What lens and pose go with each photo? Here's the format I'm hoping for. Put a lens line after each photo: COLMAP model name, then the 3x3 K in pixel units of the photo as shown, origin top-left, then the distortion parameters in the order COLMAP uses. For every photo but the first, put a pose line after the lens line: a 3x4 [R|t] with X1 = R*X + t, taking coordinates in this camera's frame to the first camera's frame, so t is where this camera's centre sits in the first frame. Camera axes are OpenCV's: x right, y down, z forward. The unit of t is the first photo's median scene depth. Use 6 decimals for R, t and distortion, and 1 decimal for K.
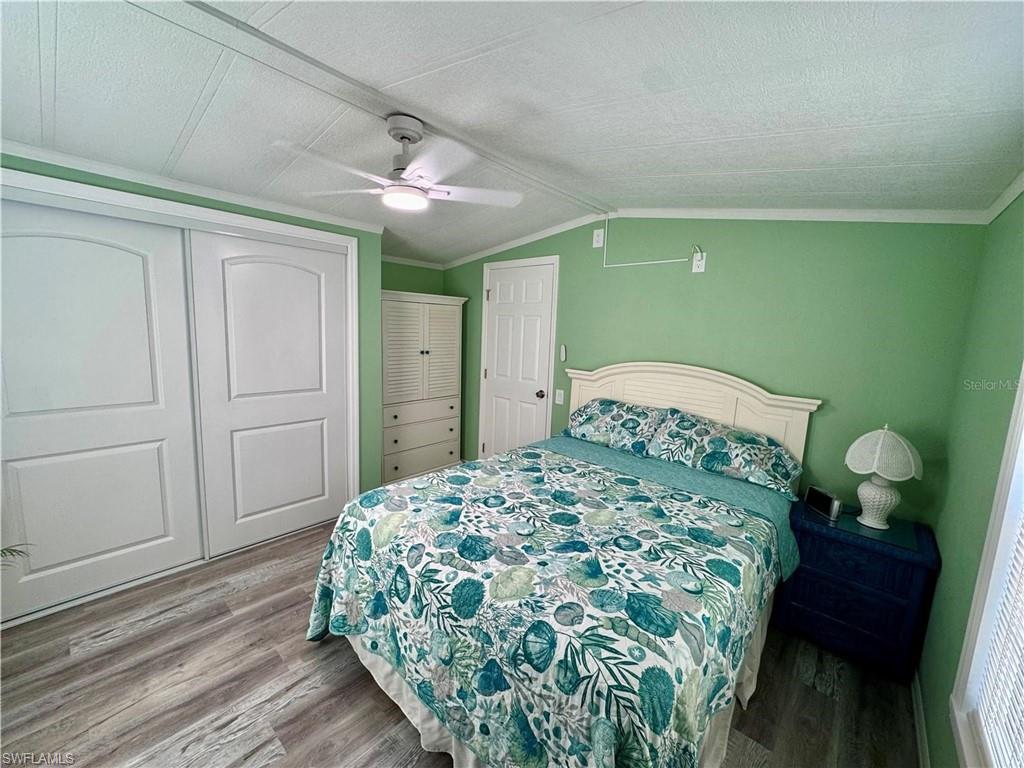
lens RADIAL K [[407.7, 0, 512.0], [0, 407.7, 384.0], [0, 0, 1]] dist [-0.002191, -0.000545]
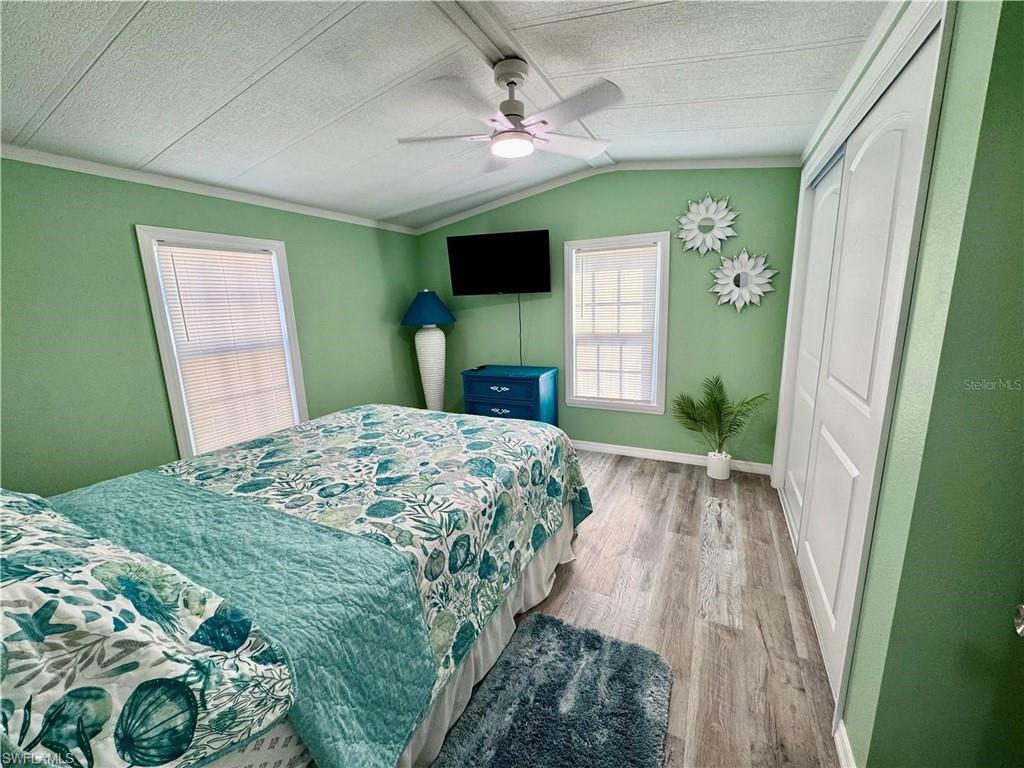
lens RADIAL K [[407.7, 0, 512.0], [0, 407.7, 384.0], [0, 0, 1]] dist [-0.002191, -0.000545]
pose [[-0.972178, 0.042079, -0.230434, -0.220754], [-0.034791, 0.946884, 0.319688, -0.183718], [0.231646, 0.318811, -0.919075, 1.876515]]
